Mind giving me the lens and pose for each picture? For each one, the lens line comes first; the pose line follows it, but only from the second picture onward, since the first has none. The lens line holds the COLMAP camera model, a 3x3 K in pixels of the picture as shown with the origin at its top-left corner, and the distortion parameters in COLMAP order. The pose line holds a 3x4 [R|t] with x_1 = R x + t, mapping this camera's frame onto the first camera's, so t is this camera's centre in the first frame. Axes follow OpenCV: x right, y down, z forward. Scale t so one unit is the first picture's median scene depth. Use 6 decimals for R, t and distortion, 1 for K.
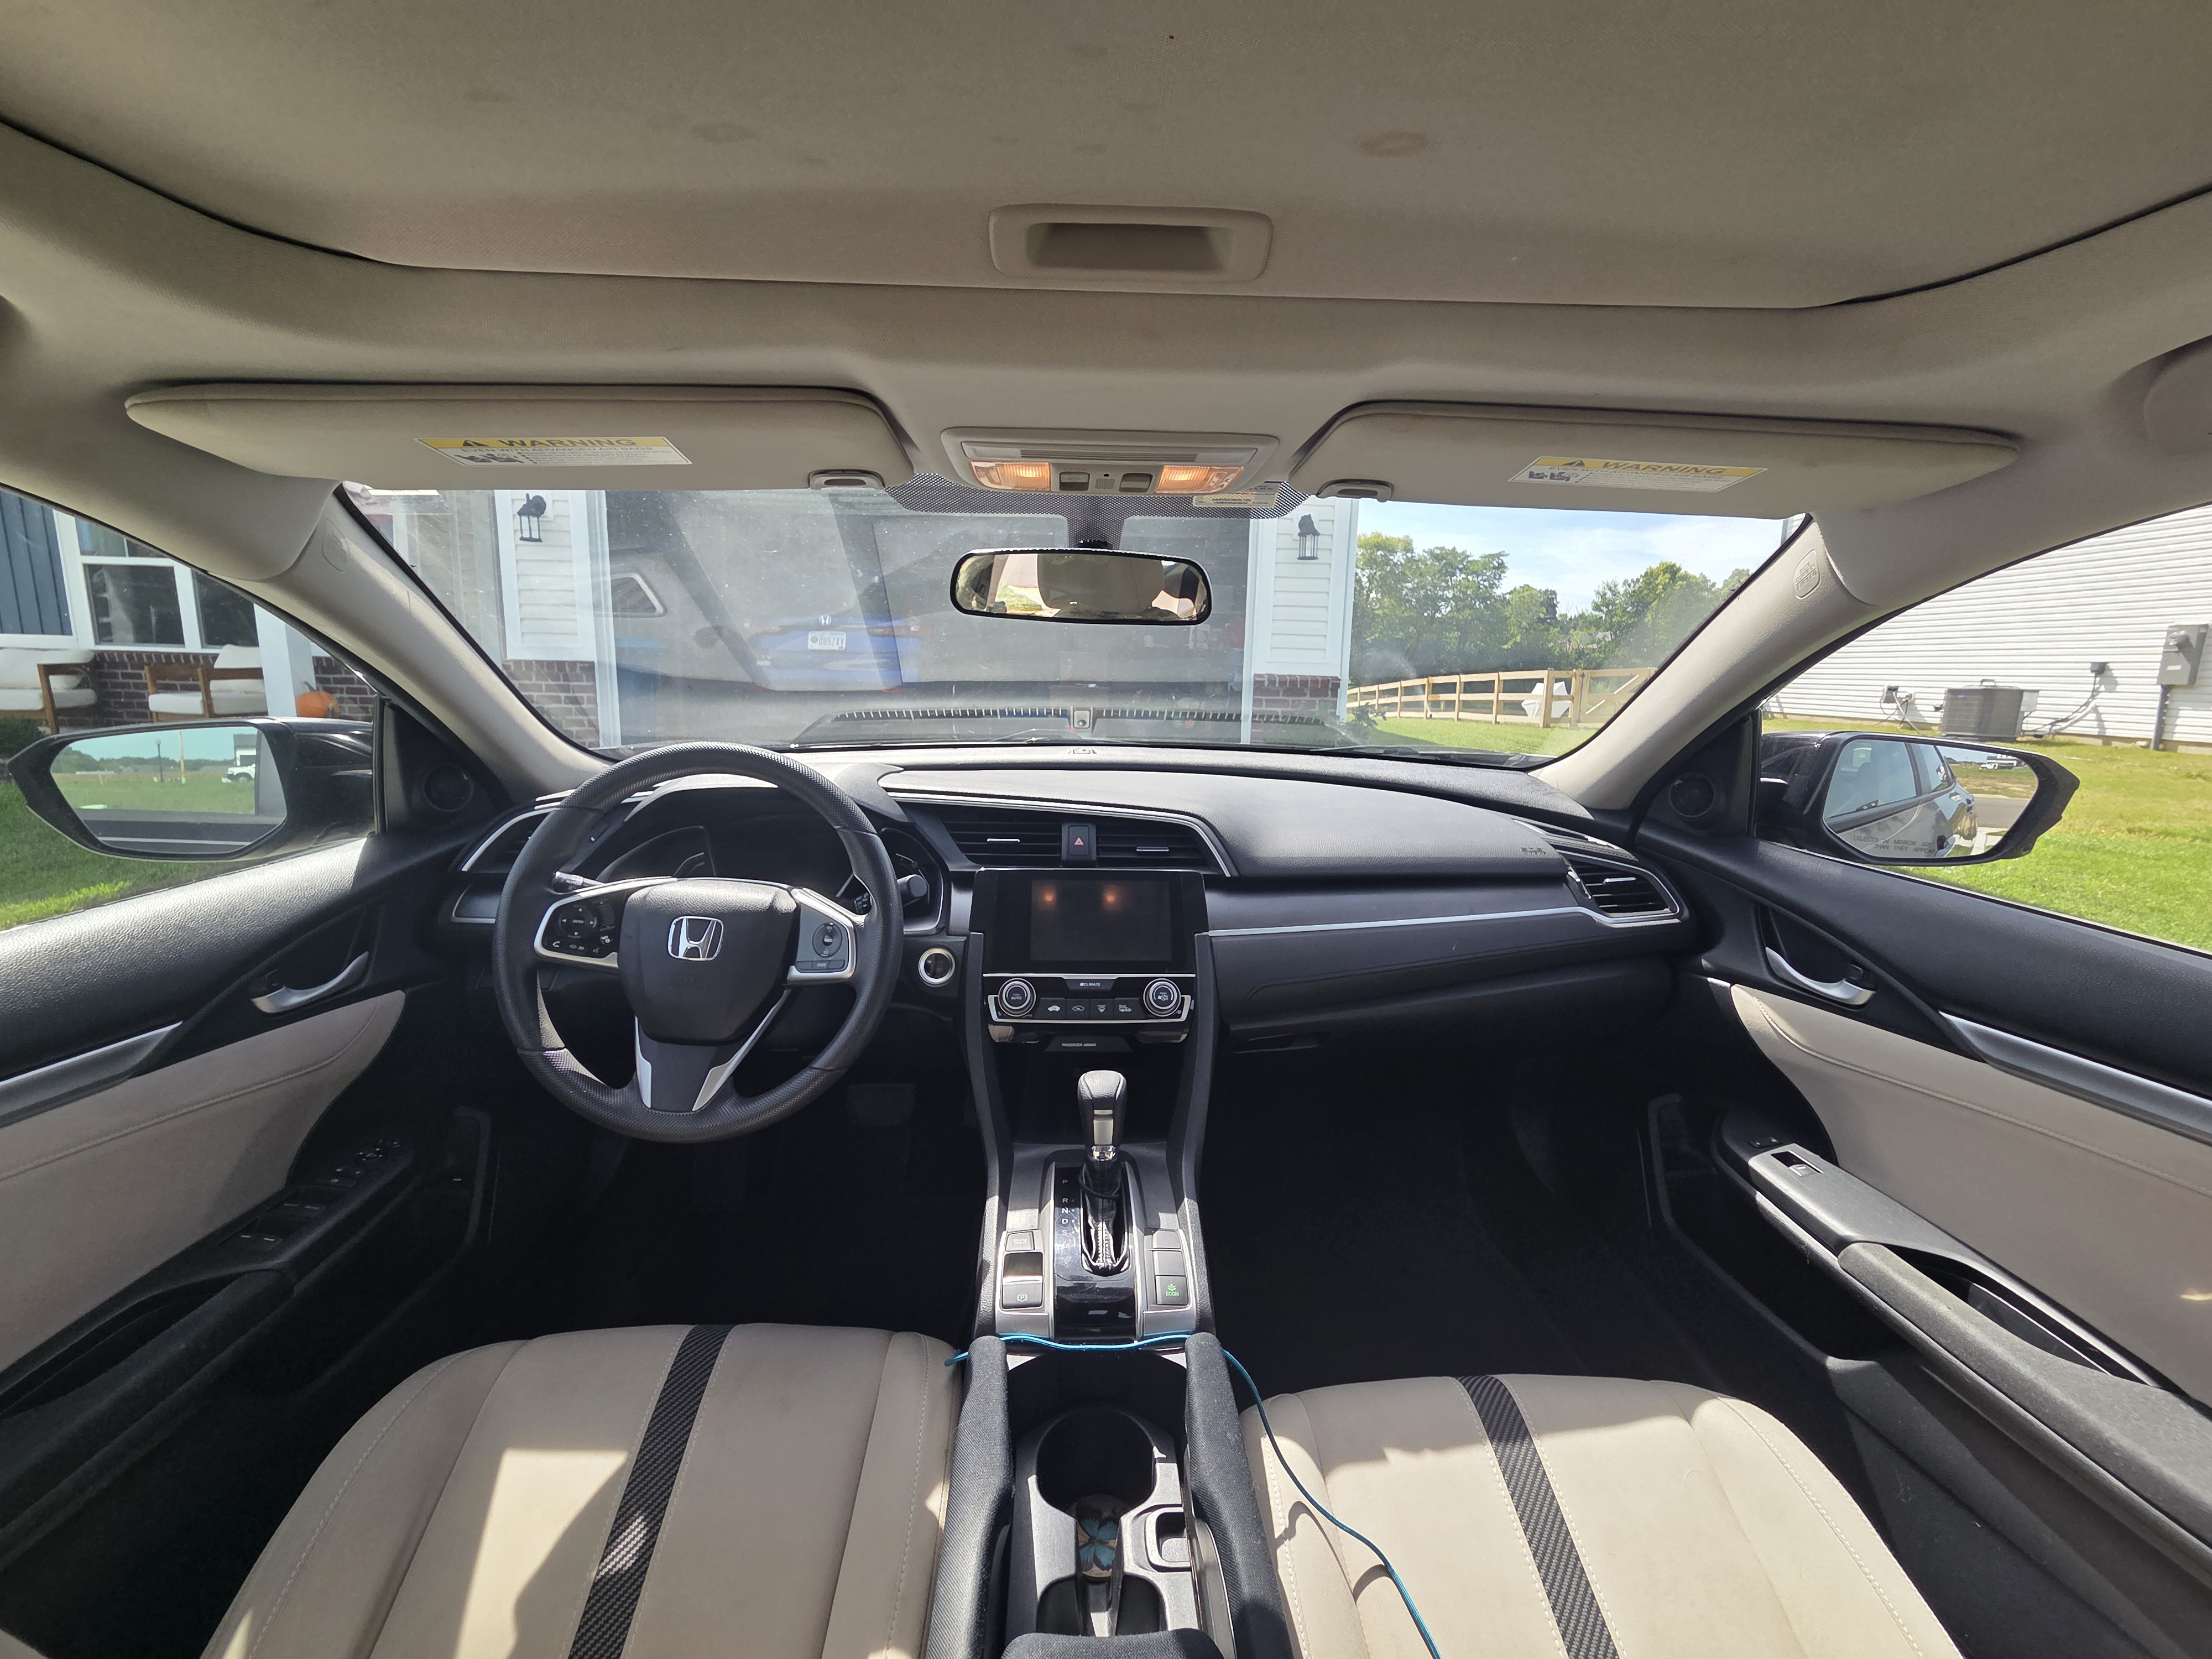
lens RADIAL K [[903.2, 0, 1106.0], [0, 903.2, 829.5], [0, 0, 1]] dist [-0.000668, 0.005389]
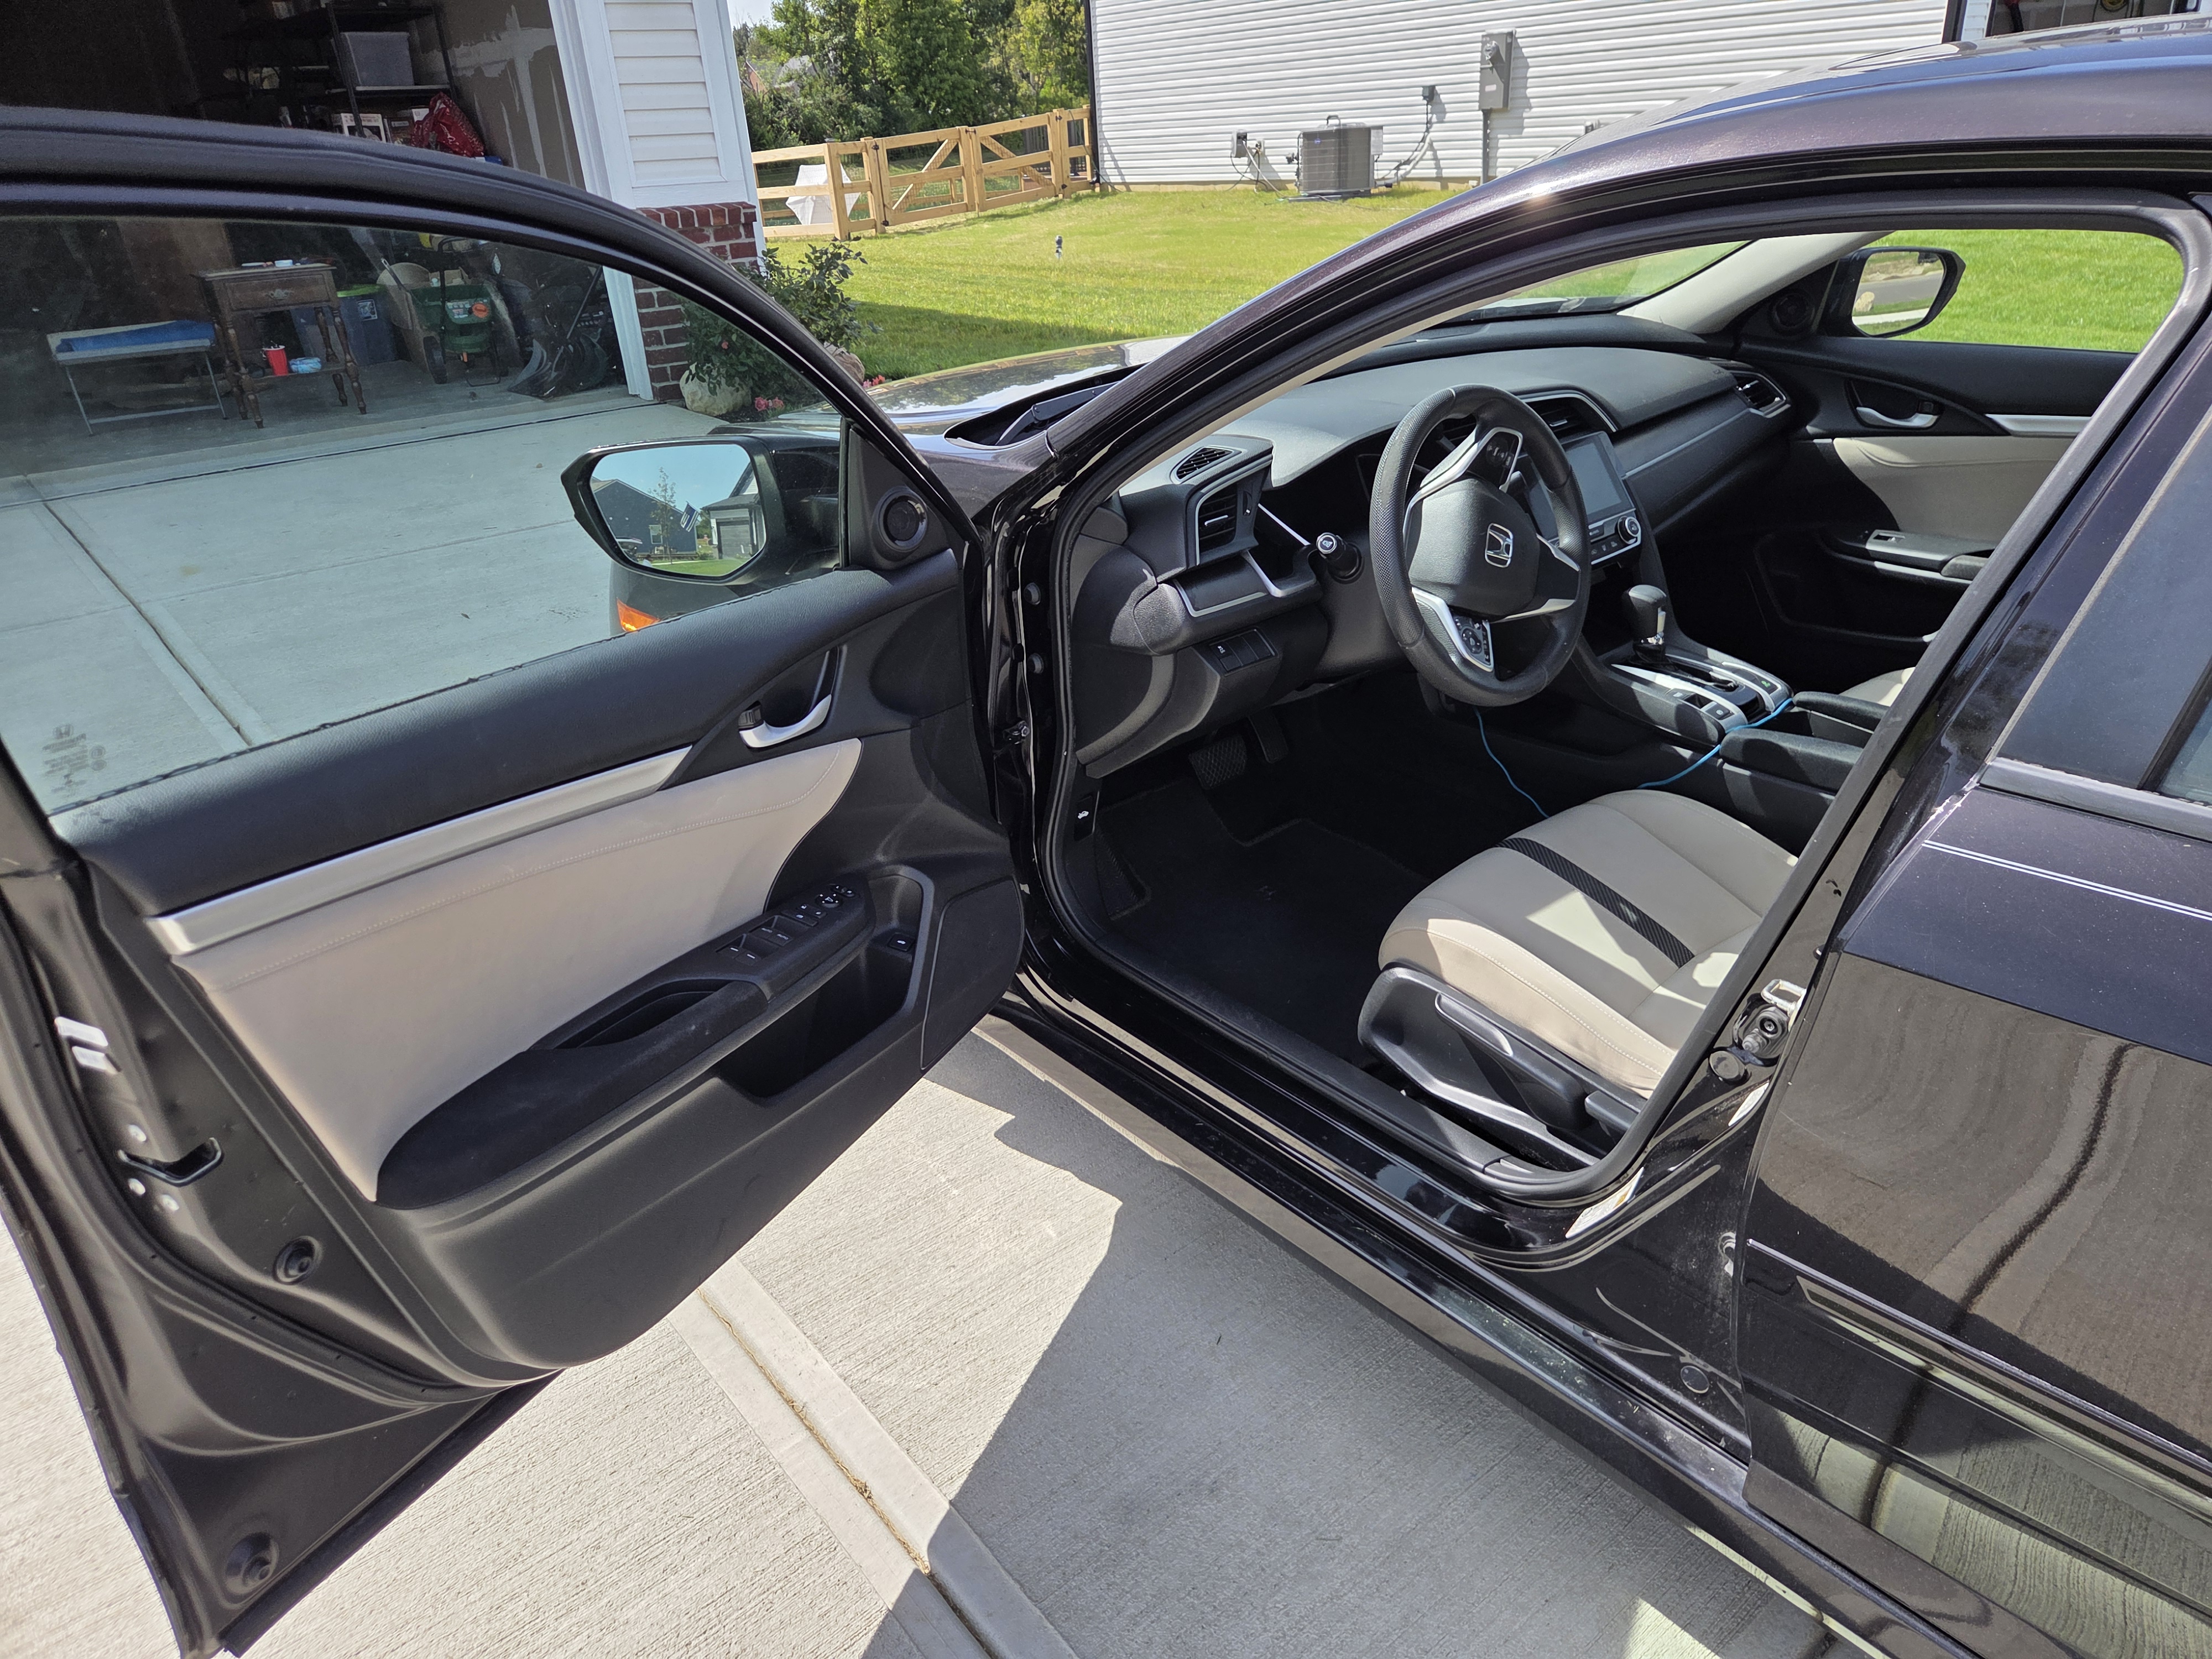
lens RADIAL K [[1454.7, 0, 1106.0], [0, 1454.7, 829.5], [0, 0, 1]] dist [0.052689, 0.000234]
pose [[0.779243, -0.331201, 0.532059, -1.875322], [0.185776, 0.932868, 0.308616, -0.219121], [-0.598555, -0.141643, 0.788460, -0.319689]]
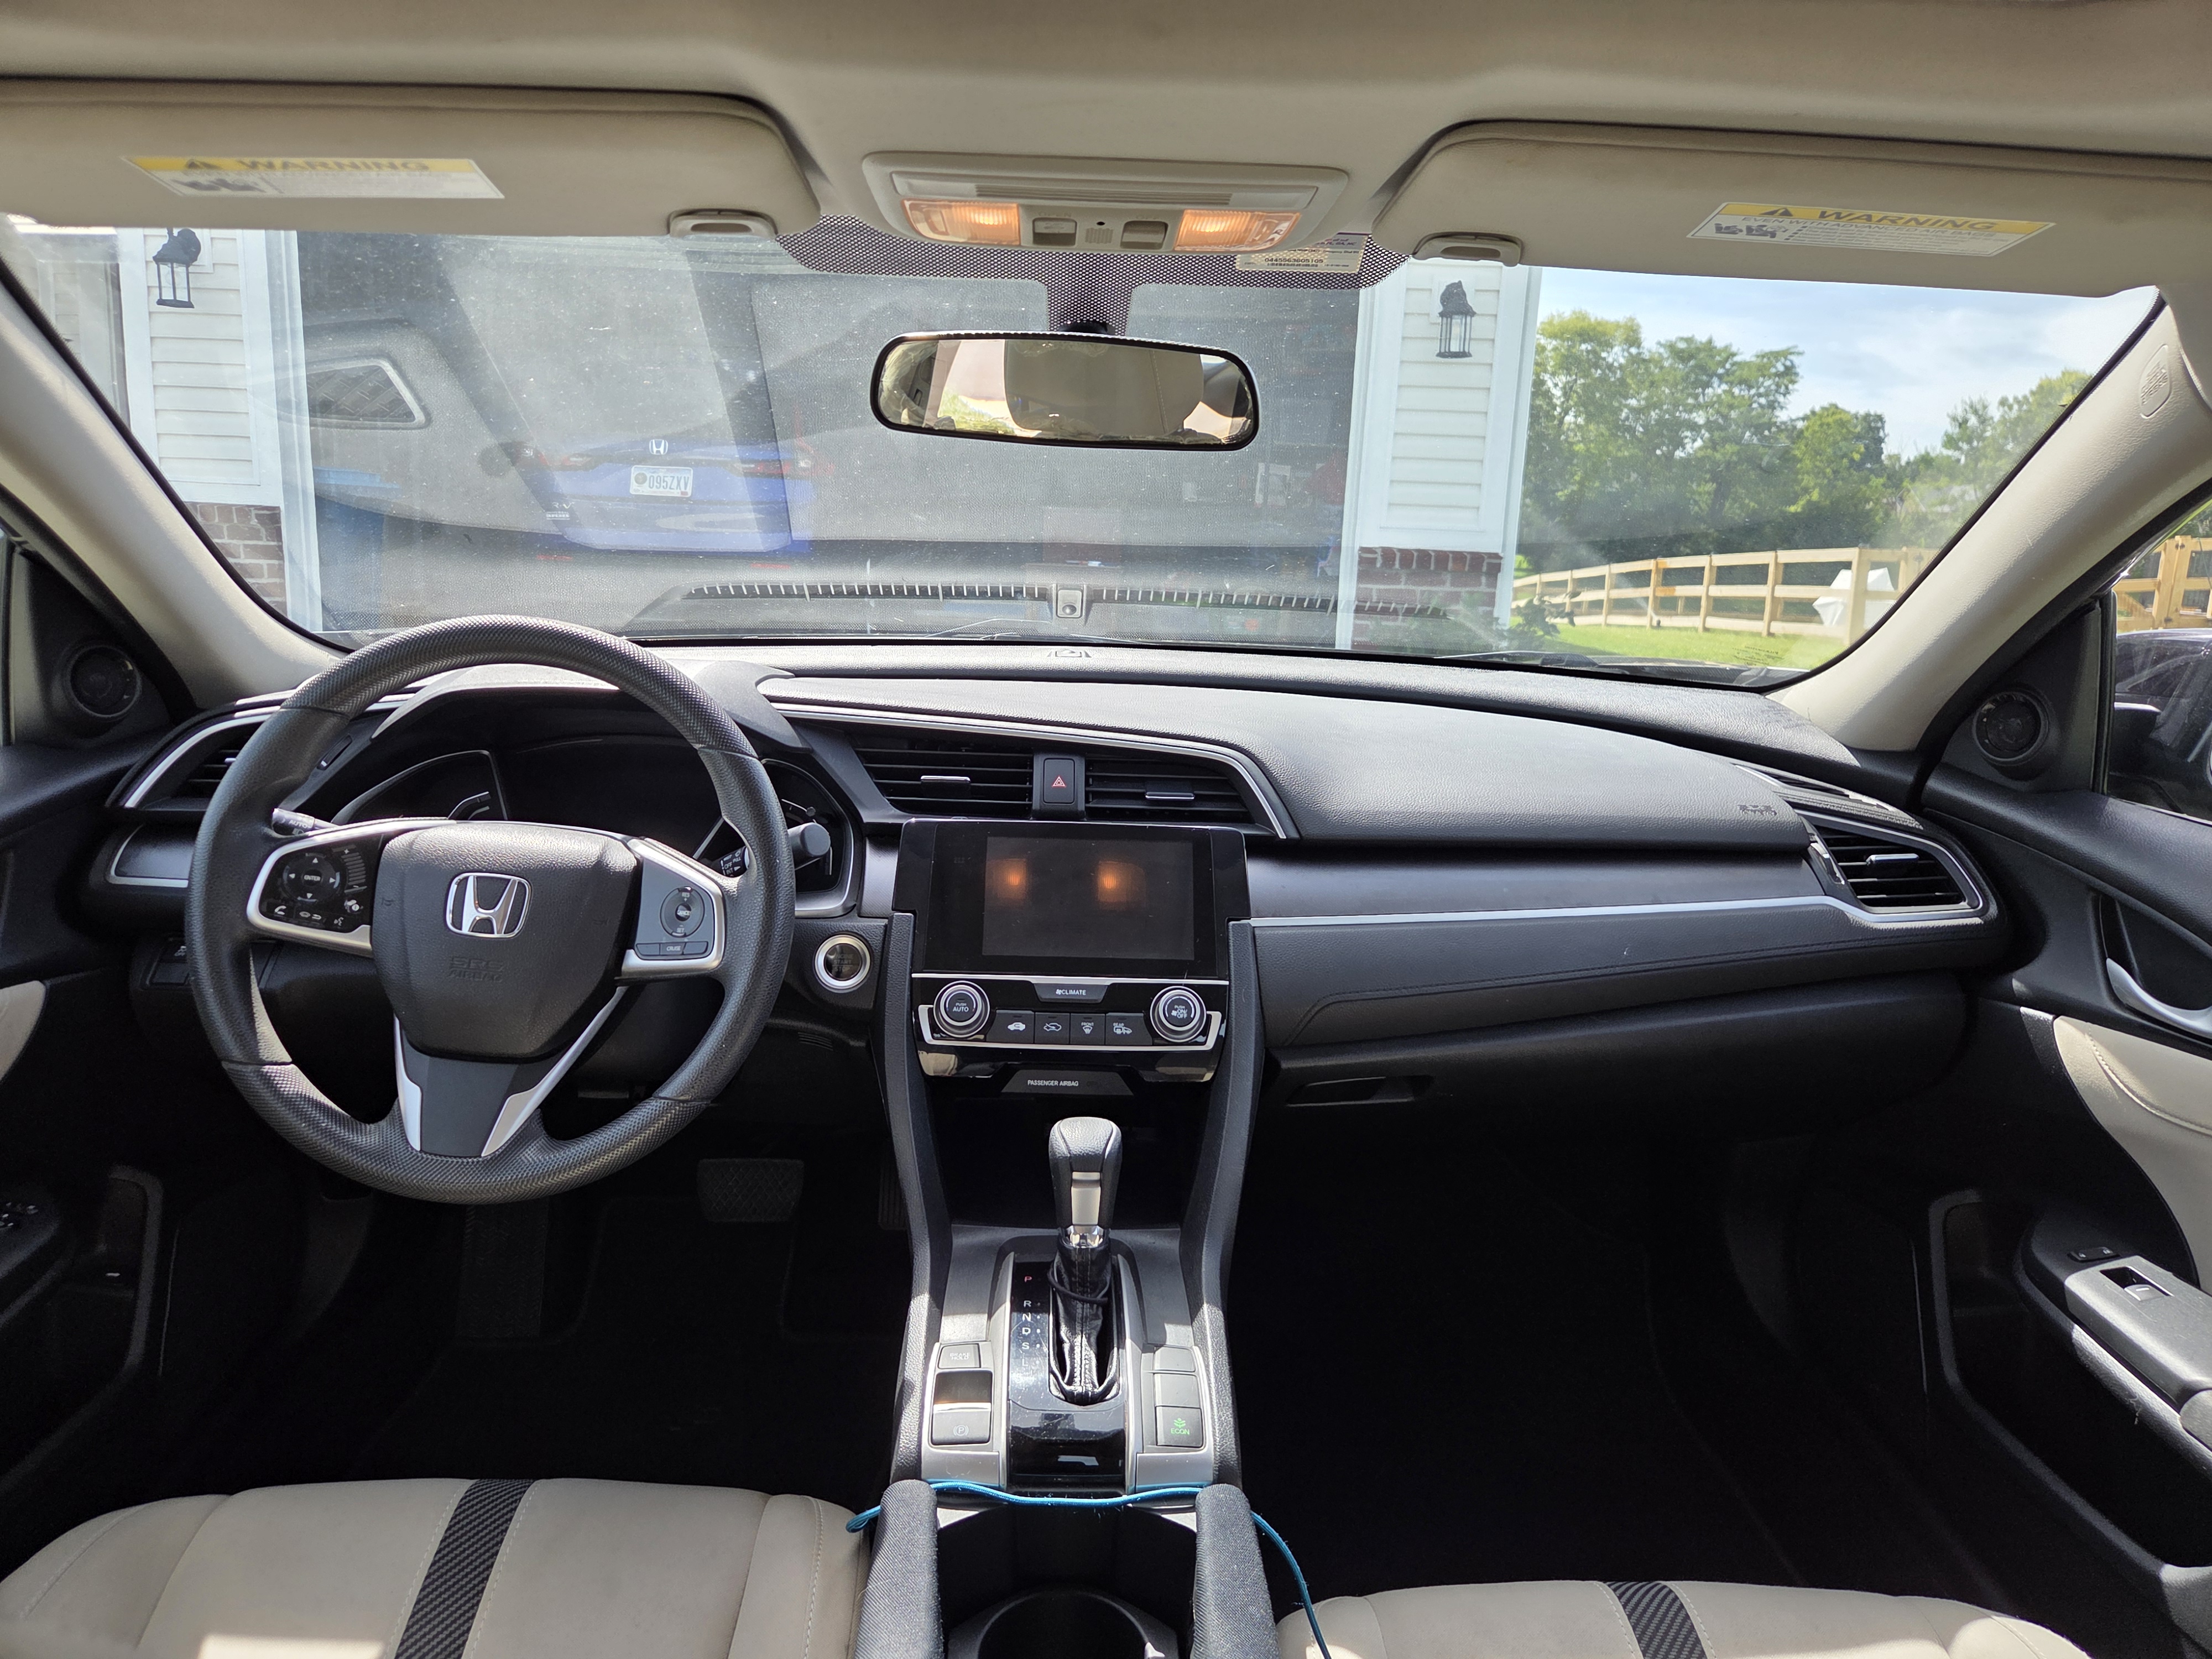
lens RADIAL K [[1481.2, 0, 1092.8], [0, 1481.2, 843.2], [0, 0, 1]] dist [0.058837, -0.051437]
pose [[0.999731, 0.018274, -0.014316, 0.012391], [-0.017886, 0.999480, 0.026814, 0.031745], [0.014799, -0.026551, 0.999538, -0.097215]]
